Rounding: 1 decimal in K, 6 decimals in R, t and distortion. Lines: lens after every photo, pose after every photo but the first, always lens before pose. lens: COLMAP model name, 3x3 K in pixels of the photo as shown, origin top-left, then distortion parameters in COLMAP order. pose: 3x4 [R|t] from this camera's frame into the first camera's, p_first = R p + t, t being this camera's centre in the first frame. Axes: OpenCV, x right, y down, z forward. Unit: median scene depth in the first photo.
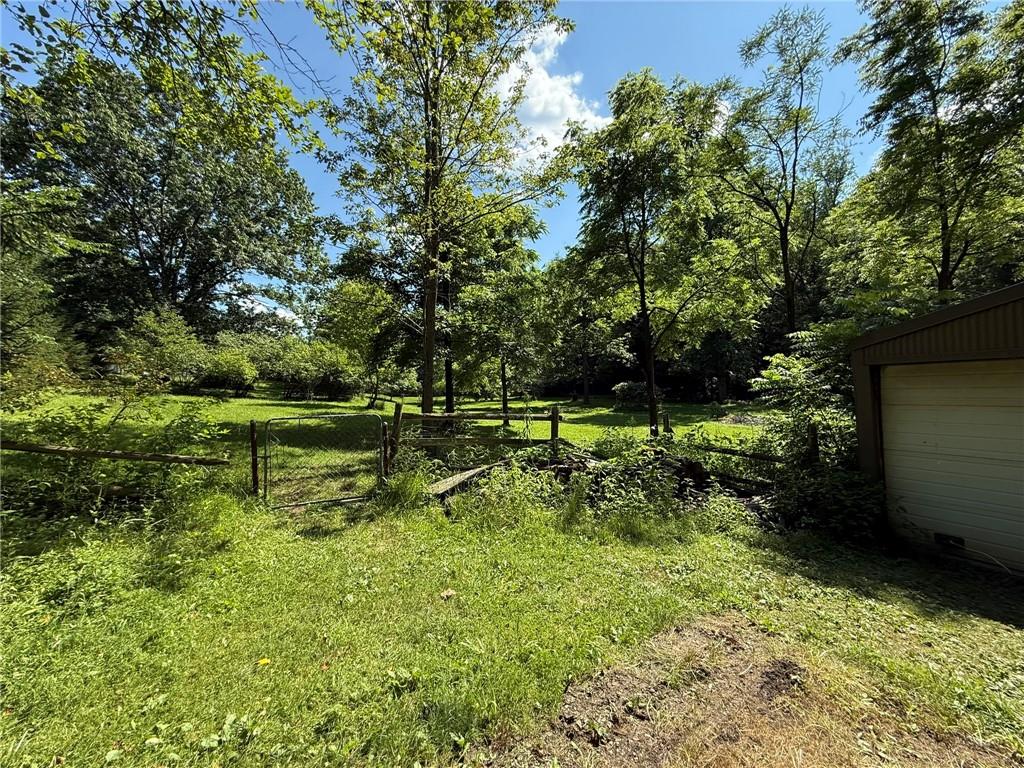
lens RADIAL K [[407.9, 0, 508.6], [0, 407.9, 385.0], [0, 0, 1]] dist [-0.001921, -0.000173]
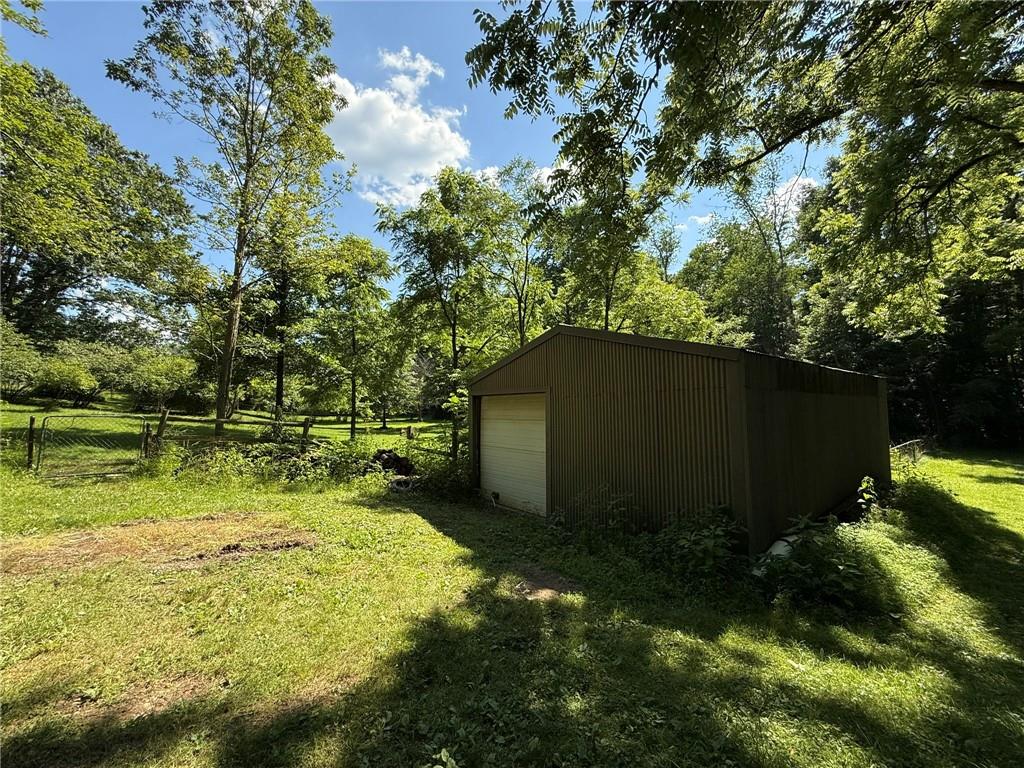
lens RADIAL K [[407.9, 0, 508.6], [0, 407.9, 385.0], [0, 0, 1]] dist [-0.001921, -0.000173]
pose [[0.979580, 0.043114, 0.196380, 0.156920], [-0.031752, 0.997654, -0.060644, 0.001591], [-0.198534, 0.053170, 0.978651, -0.160824]]
